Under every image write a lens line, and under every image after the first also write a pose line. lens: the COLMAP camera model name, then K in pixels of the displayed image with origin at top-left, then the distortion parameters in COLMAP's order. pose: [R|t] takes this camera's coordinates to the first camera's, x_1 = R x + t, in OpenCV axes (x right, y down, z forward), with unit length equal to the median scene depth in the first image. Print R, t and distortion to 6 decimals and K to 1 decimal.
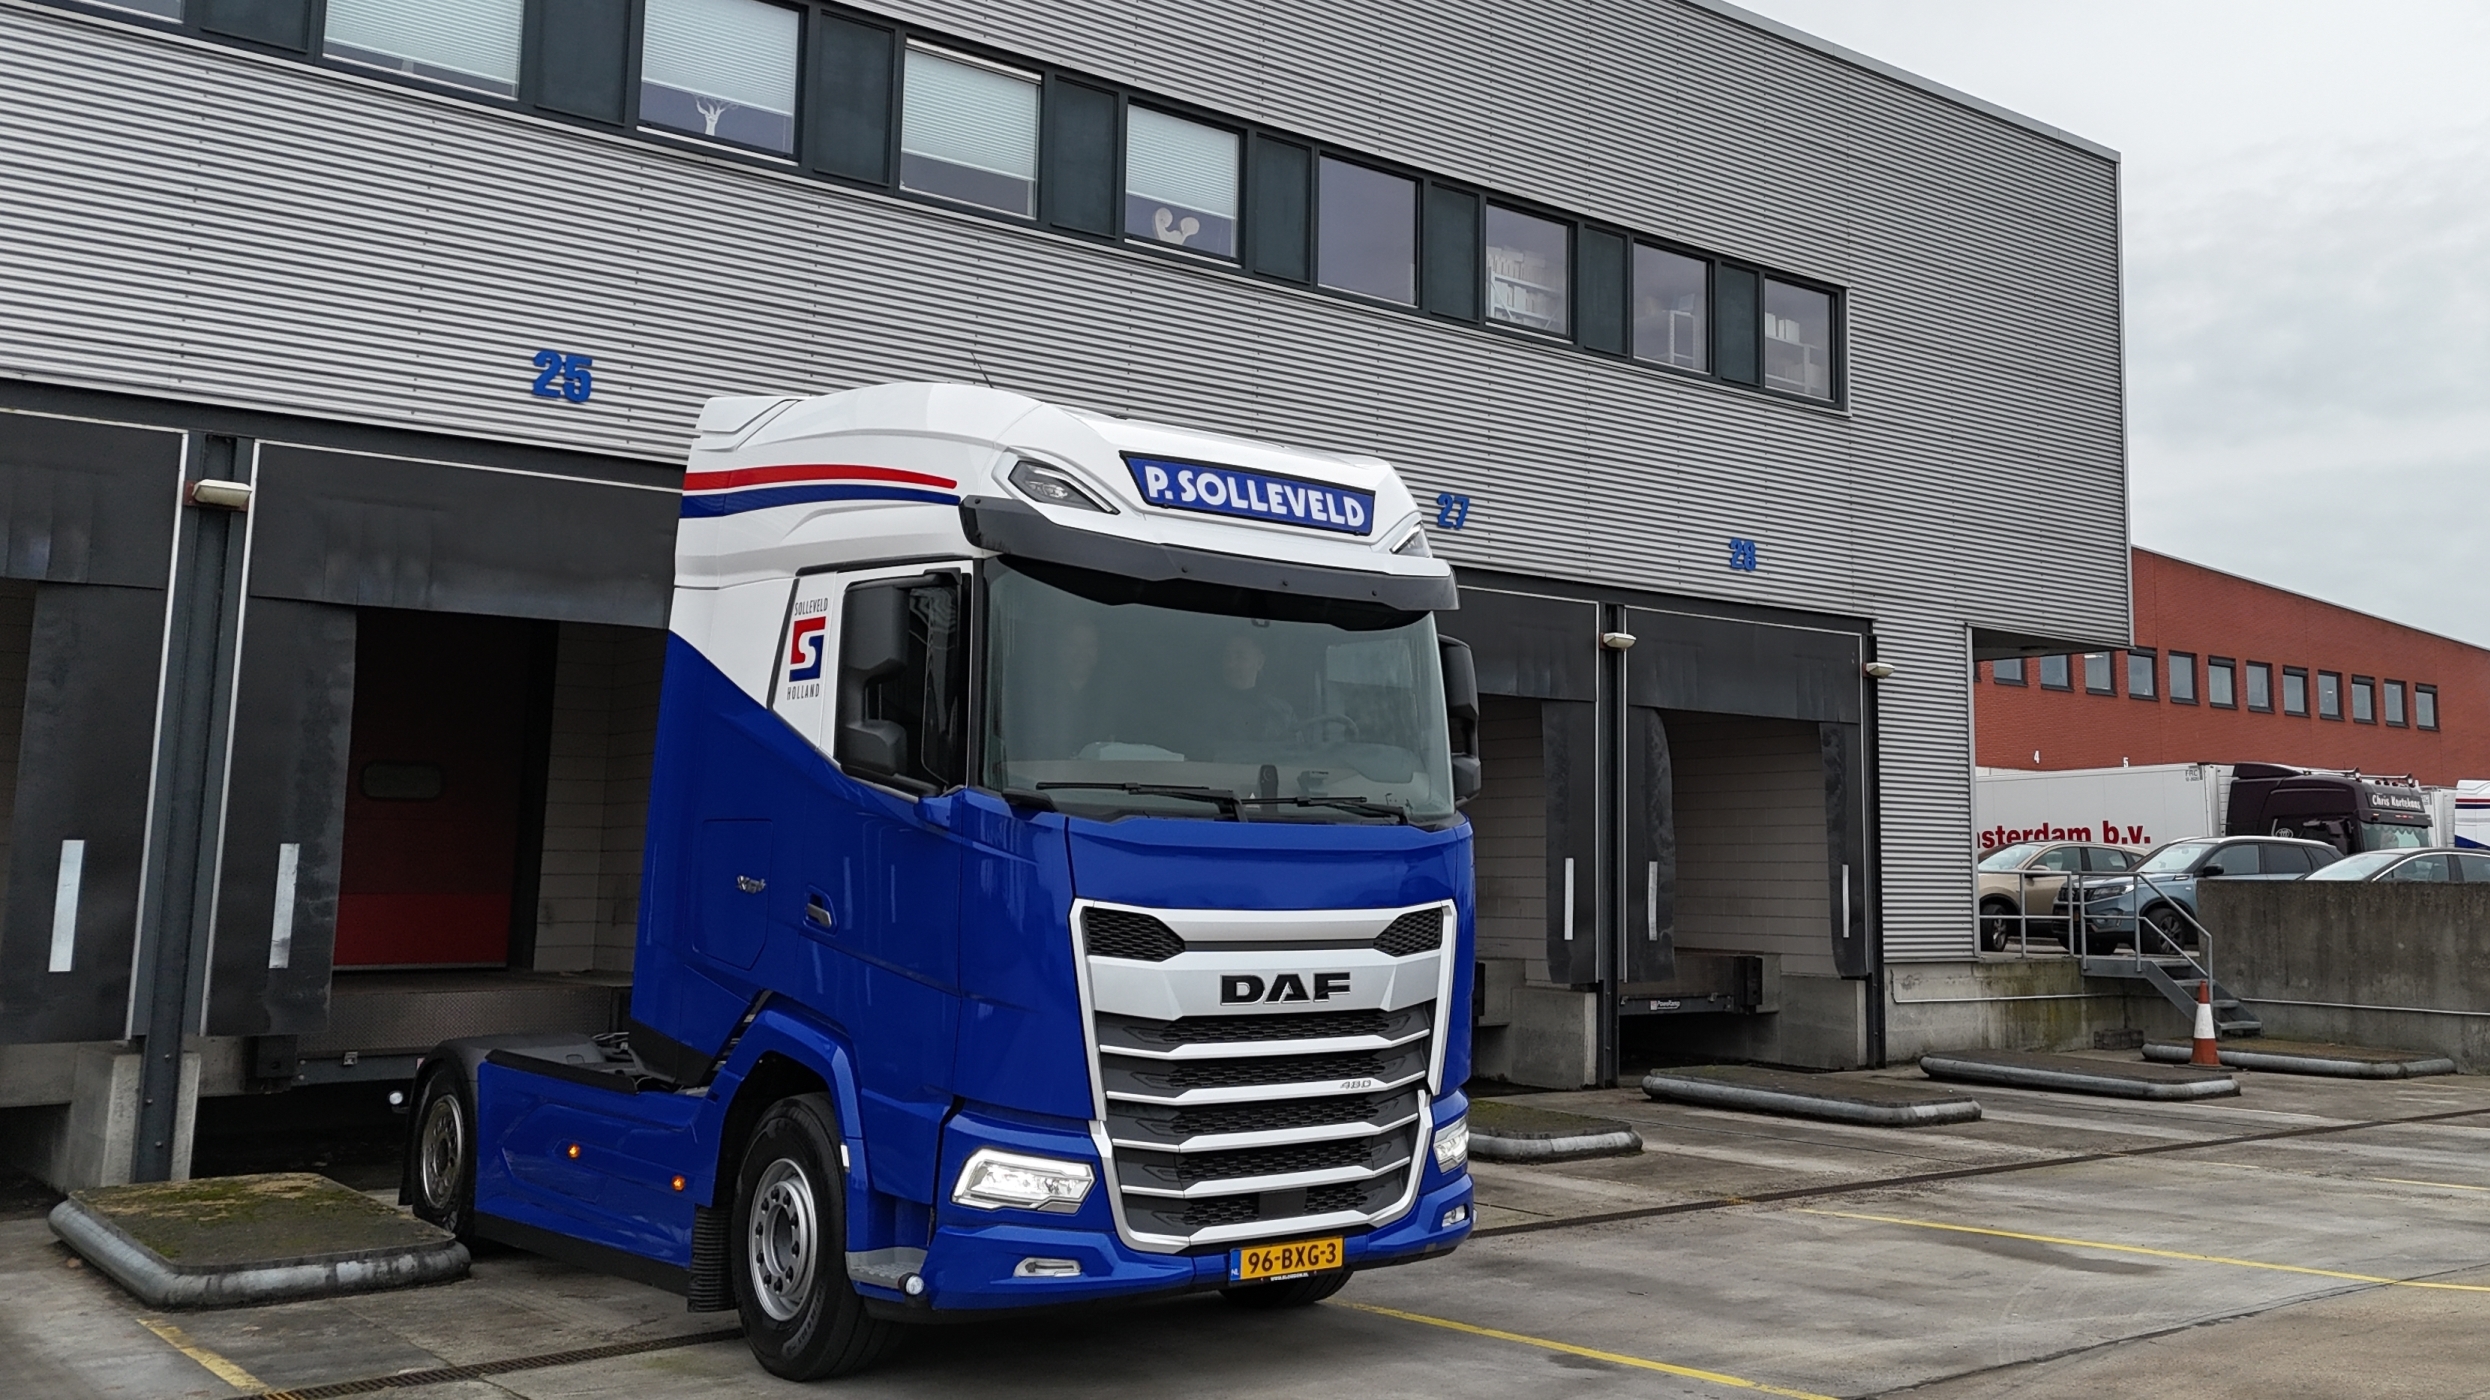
lens RADIAL K [[2153.7, 0, 1491.4], [0, 2153.7, 574.4], [0, 0, 1]] dist [0.141702, -0.147633]
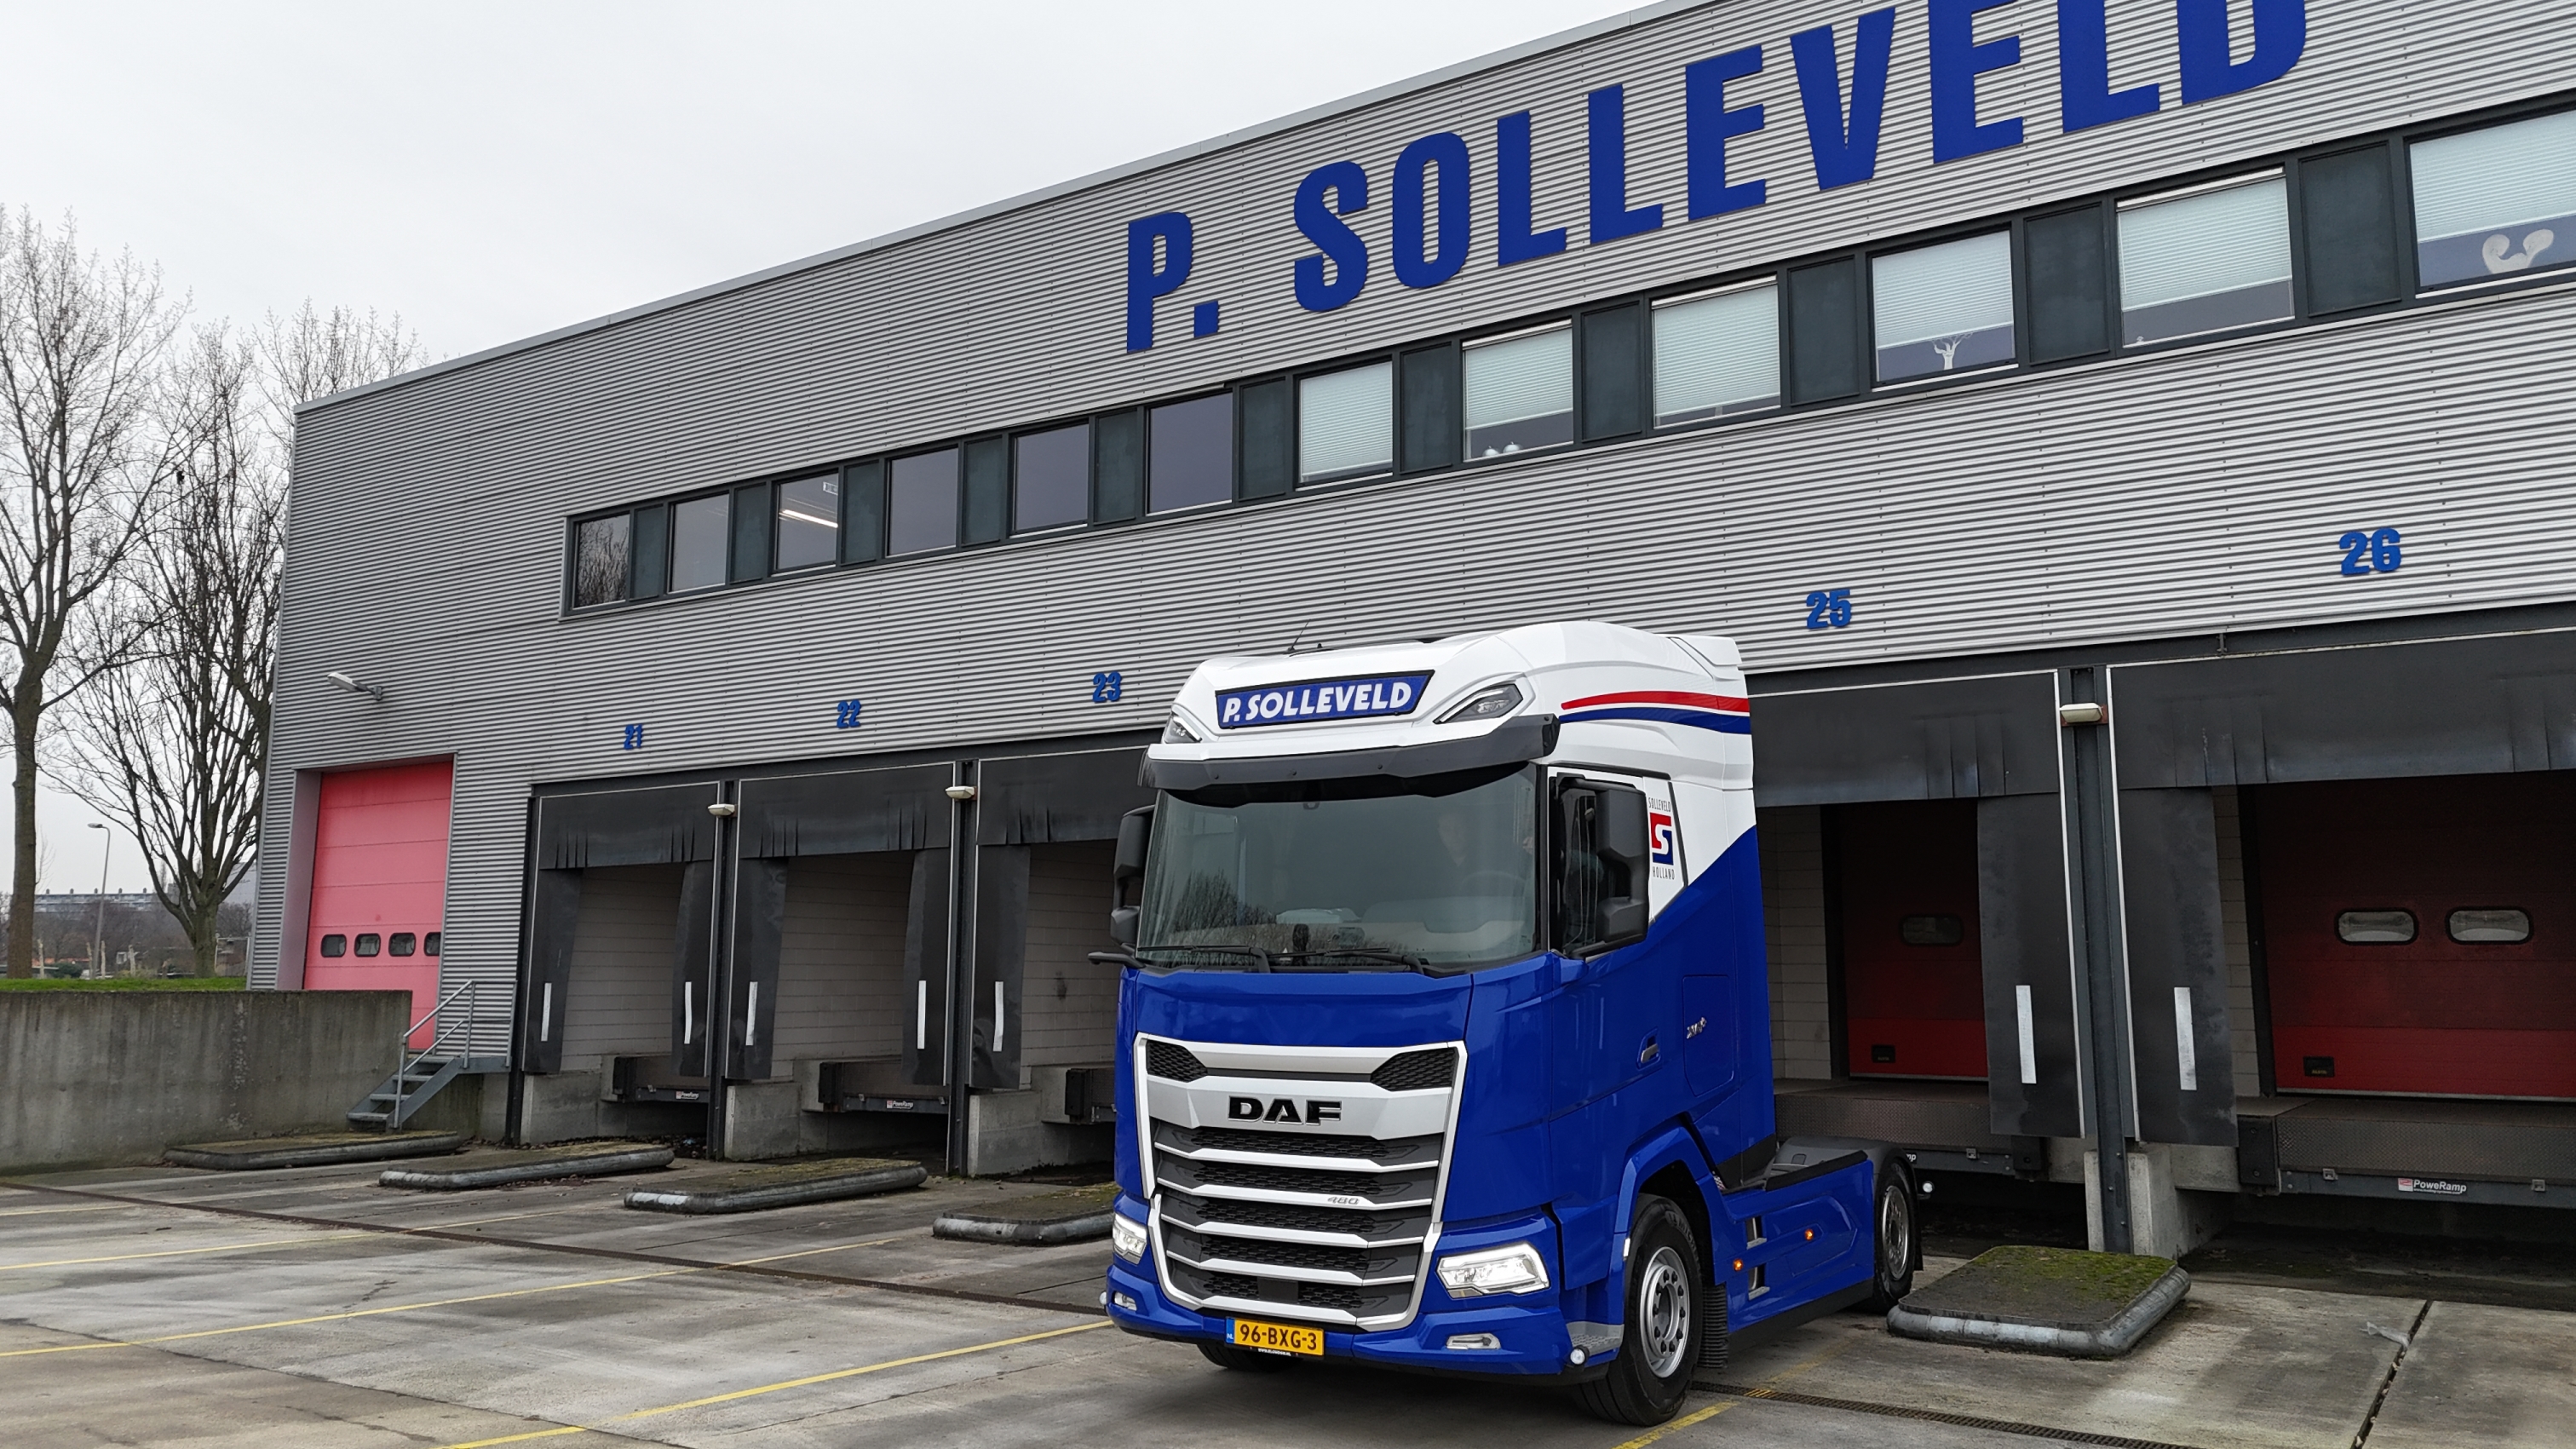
lens RADIAL K [[1872.2, 0, 1303.8], [0, 1872.2, 678.6], [0, 0, 1]] dist [0.087198, -0.115616]
pose [[0.276902, -0.163107, -0.946954, 0.919976], [0.132773, 0.982530, -0.130410, 0.090755], [0.951681, -0.089619, 0.293721, 0.710925]]
